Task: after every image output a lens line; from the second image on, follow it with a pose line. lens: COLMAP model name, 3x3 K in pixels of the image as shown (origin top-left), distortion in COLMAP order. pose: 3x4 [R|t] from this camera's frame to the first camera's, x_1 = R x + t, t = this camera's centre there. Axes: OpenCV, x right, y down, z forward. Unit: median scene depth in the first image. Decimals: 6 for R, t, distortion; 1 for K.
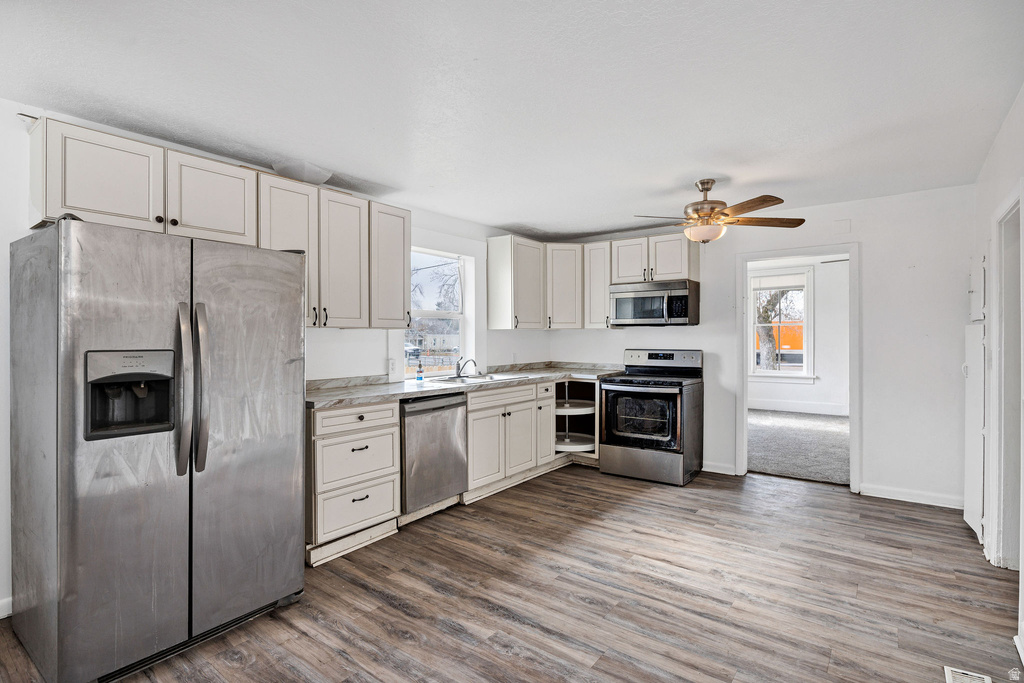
lens RADIAL K [[483.0, 0, 512.0], [0, 483.0, 341.5], [0, 0, 1]] dist [-0.020201, -0.000338]
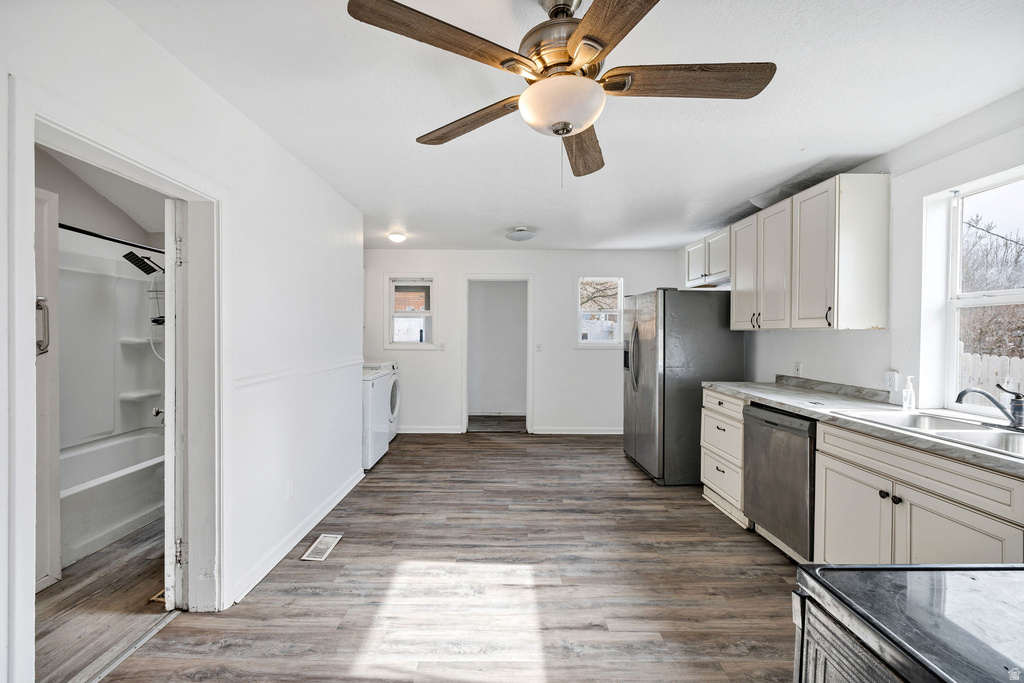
lens RADIAL K [[417.3, 0, 499.1], [0, 417.3, 336.2], [0, 0, 1]] dist [-0.000212, 0.000059]
pose [[-0.792819, 0.001055, -0.609457, 0.990661], [-0.011491, 0.999795, 0.016679, -0.046674], [0.609349, 0.020227, -0.792644, 1.839661]]
